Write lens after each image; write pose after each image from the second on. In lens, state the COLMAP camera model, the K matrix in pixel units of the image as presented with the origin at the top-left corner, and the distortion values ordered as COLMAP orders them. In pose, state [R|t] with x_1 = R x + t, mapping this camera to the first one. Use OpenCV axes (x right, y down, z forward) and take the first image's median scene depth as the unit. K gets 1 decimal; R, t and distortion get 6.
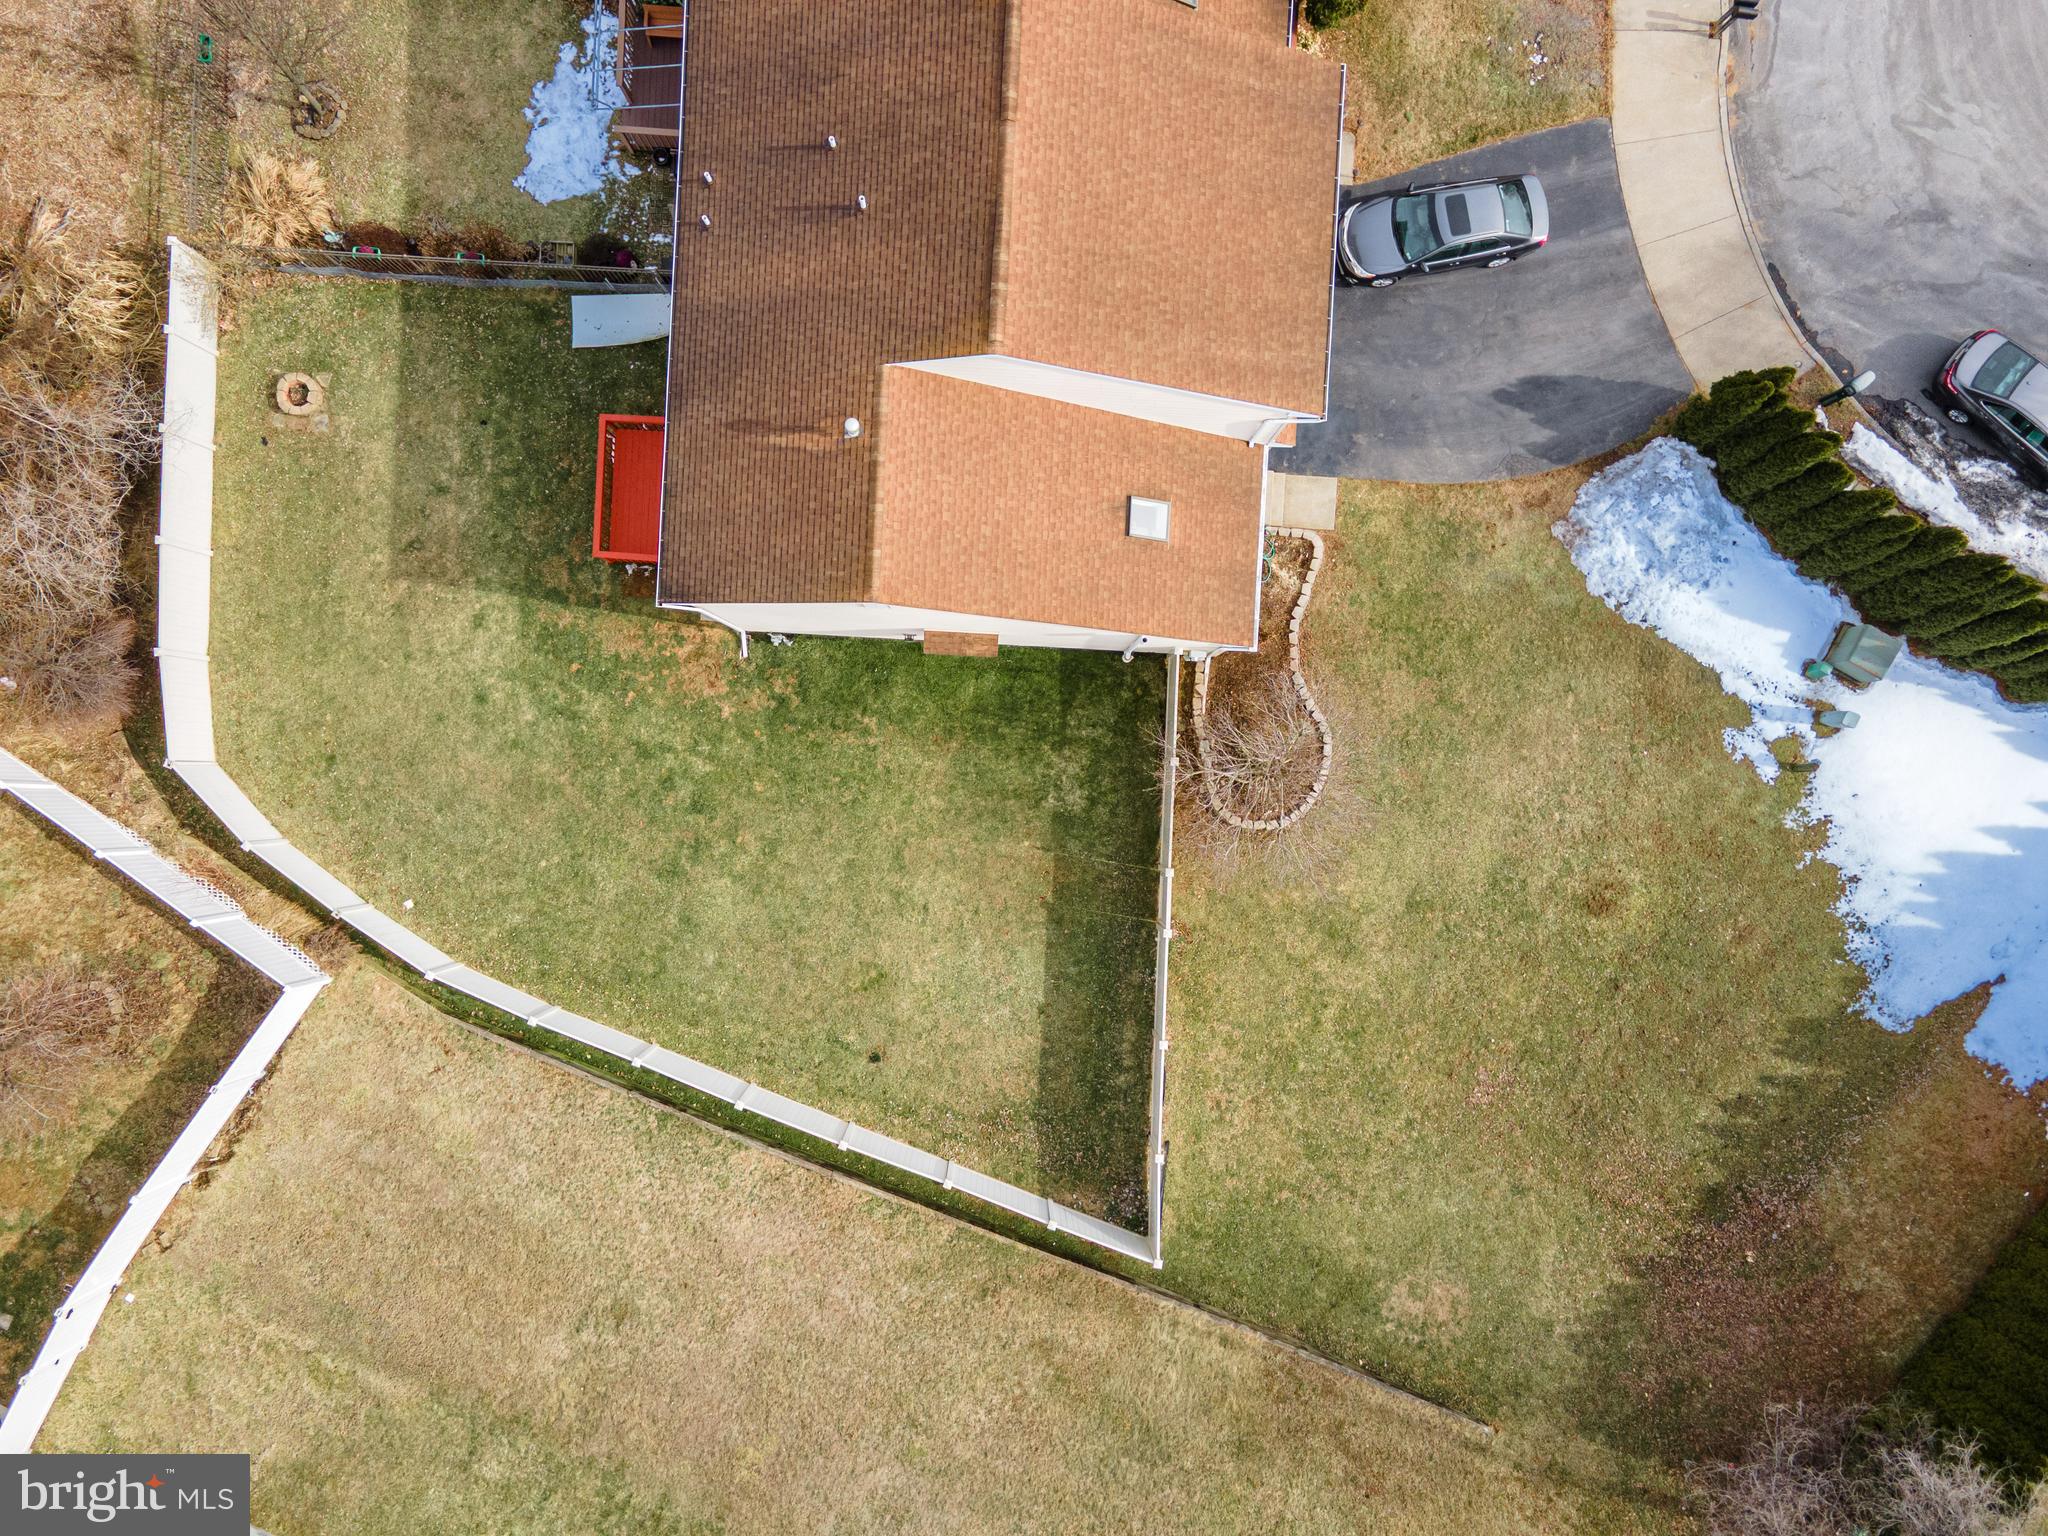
lens RADIAL K [[1486.4, 0, 1003.2], [0, 1486.4, 765.6], [0, 0, 1]] dist [0.037776, 0.004905]
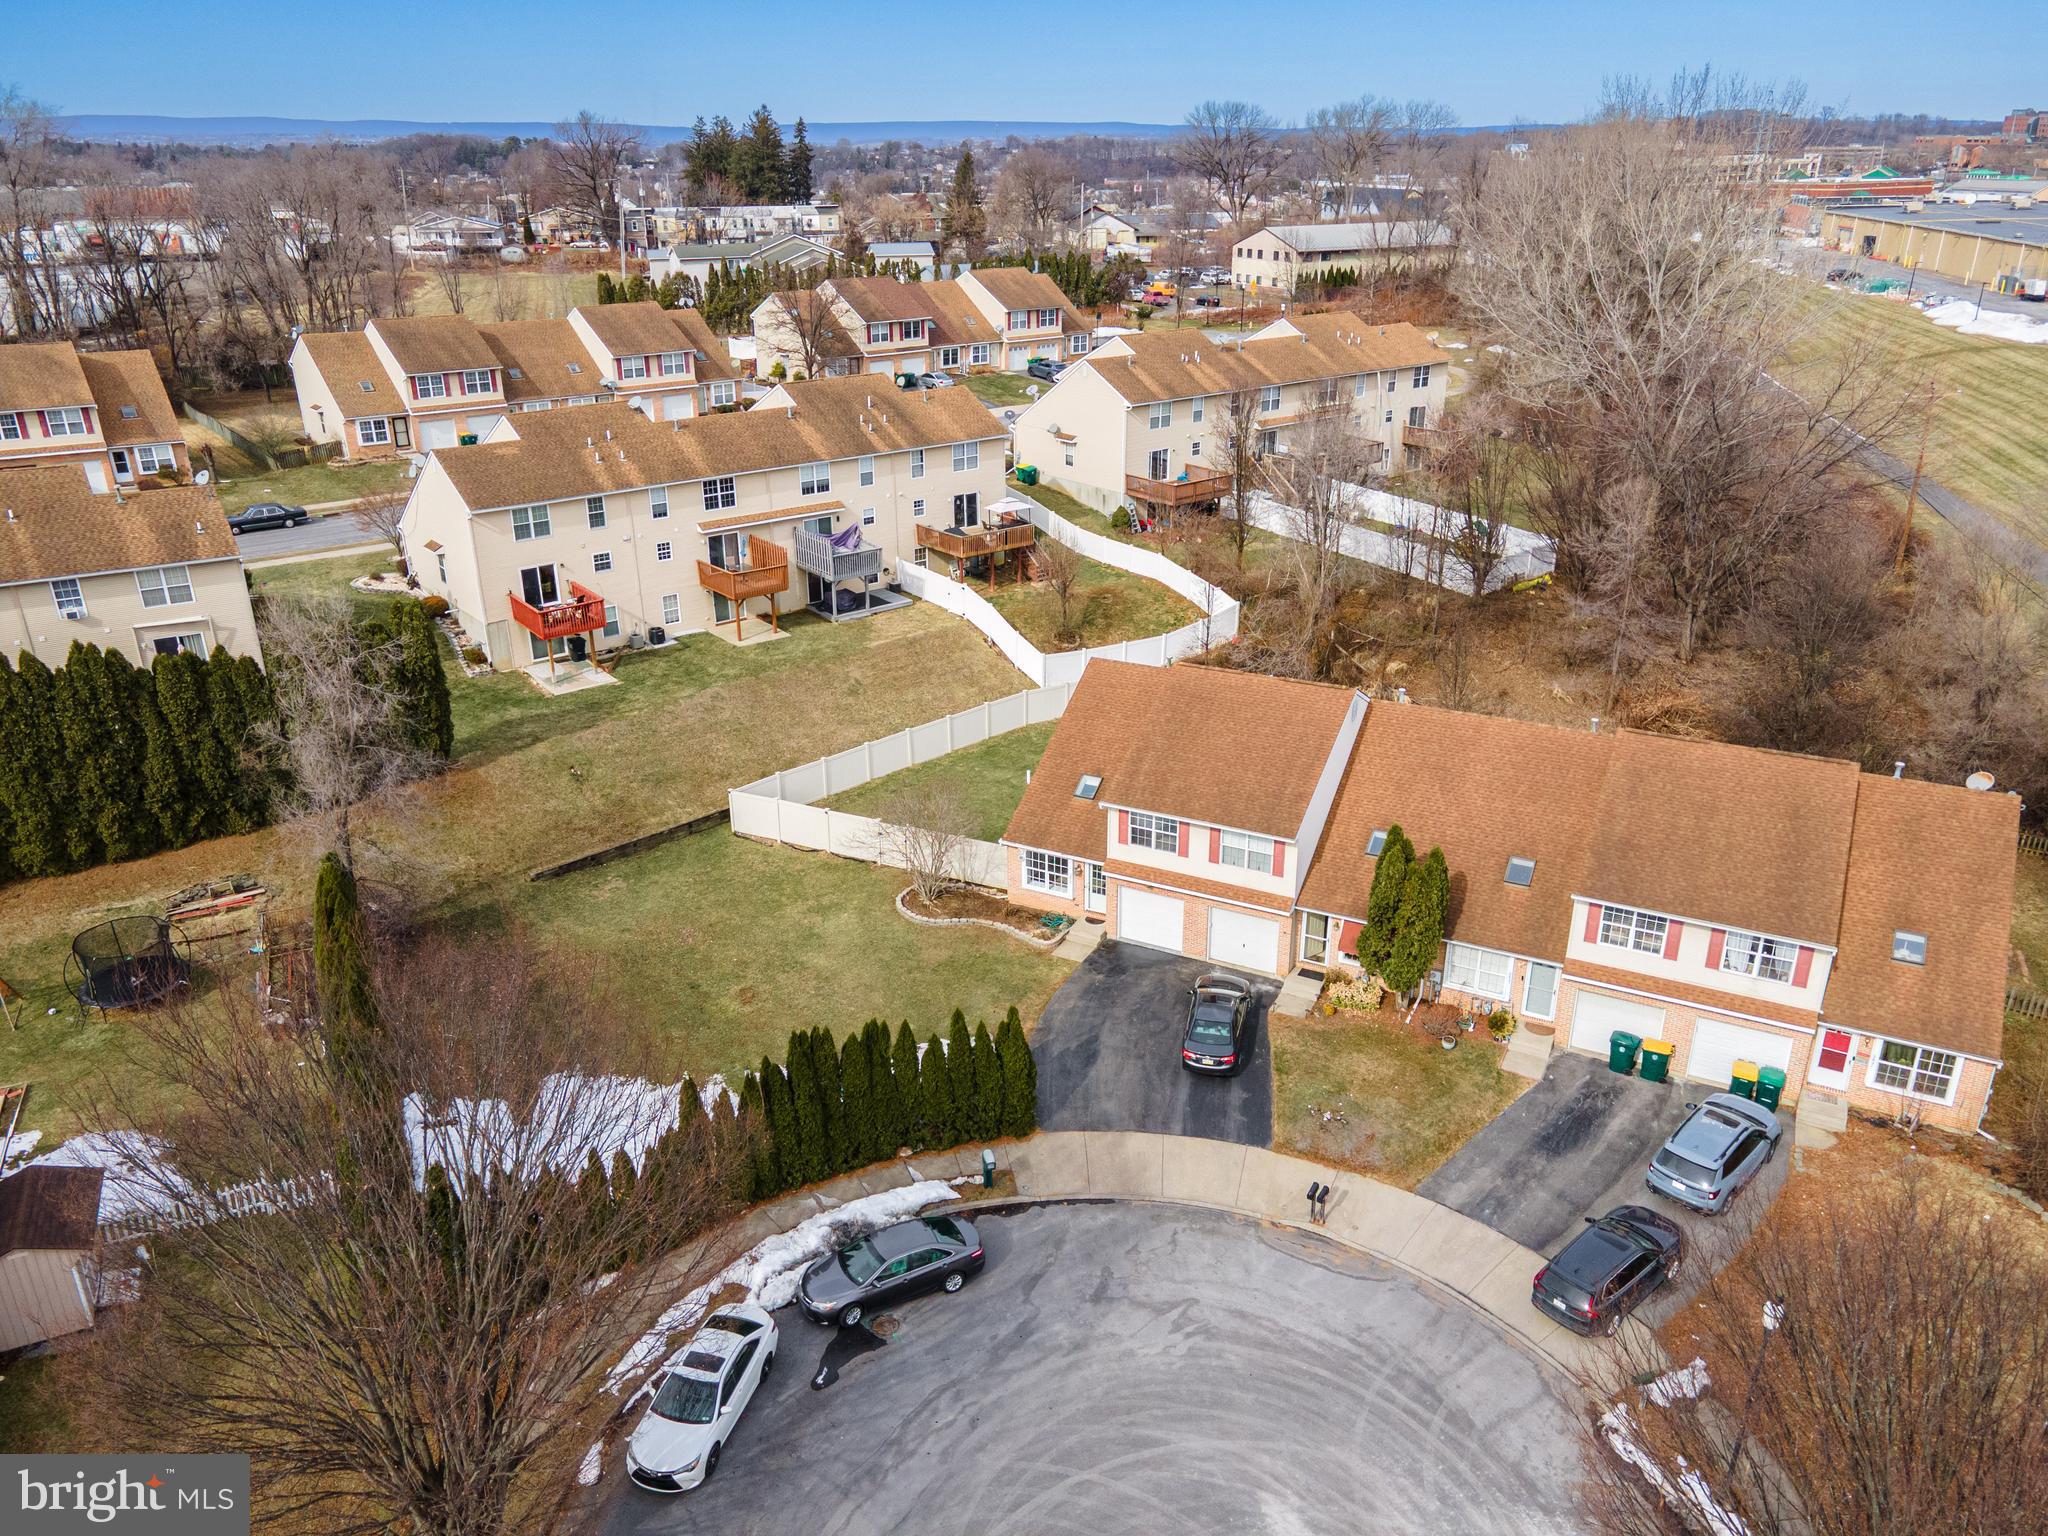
lens RADIAL K [[1486.4, 0, 1003.2], [0, 1486.4, 765.6], [0, 0, 1]] dist [0.037776, 0.004905]
pose [[-0.419948, 0.355786, -0.834901, 1.436117], [-0.907263, -0.141532, 0.396033, -0.686212], [0.022738, 0.923788, 0.382228, 0.238283]]
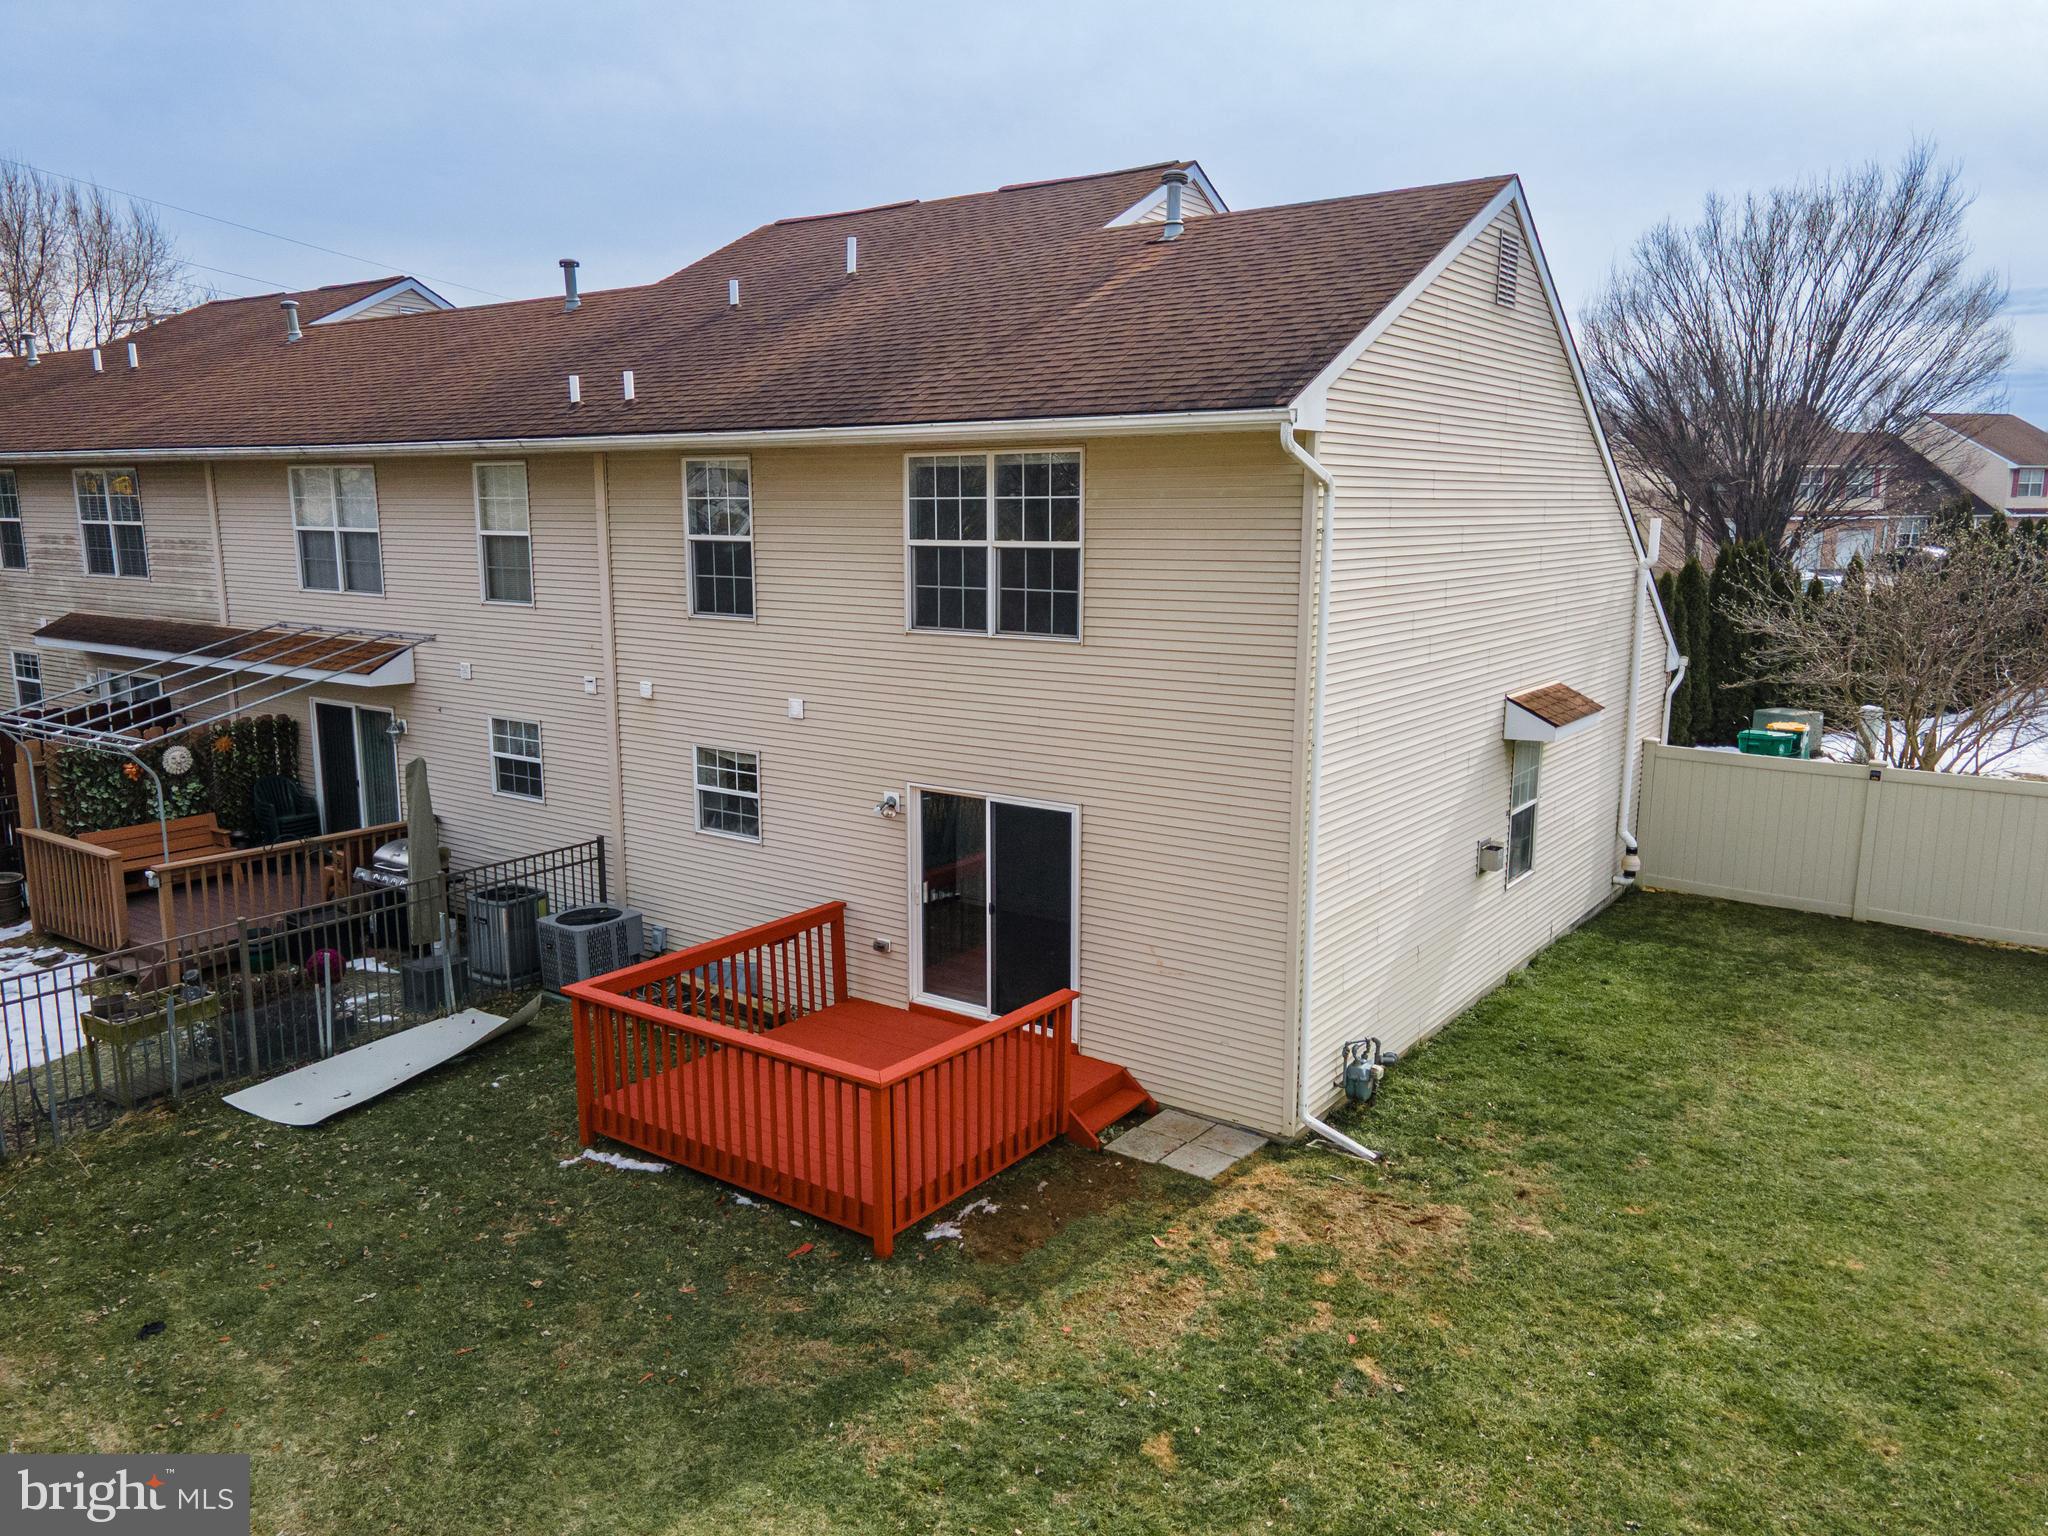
lens RADIAL K [[1480.1, 0, 1009.0], [0, 1480.1, 770.9], [0, 0, 1]] dist [0.045620, 0.000763]
pose [[0.546265, -0.150116, 0.824051, -0.467440], [0.837571, 0.107747, -0.535599, 0.023954], [-0.008387, 0.982780, 0.184592, 0.857008]]
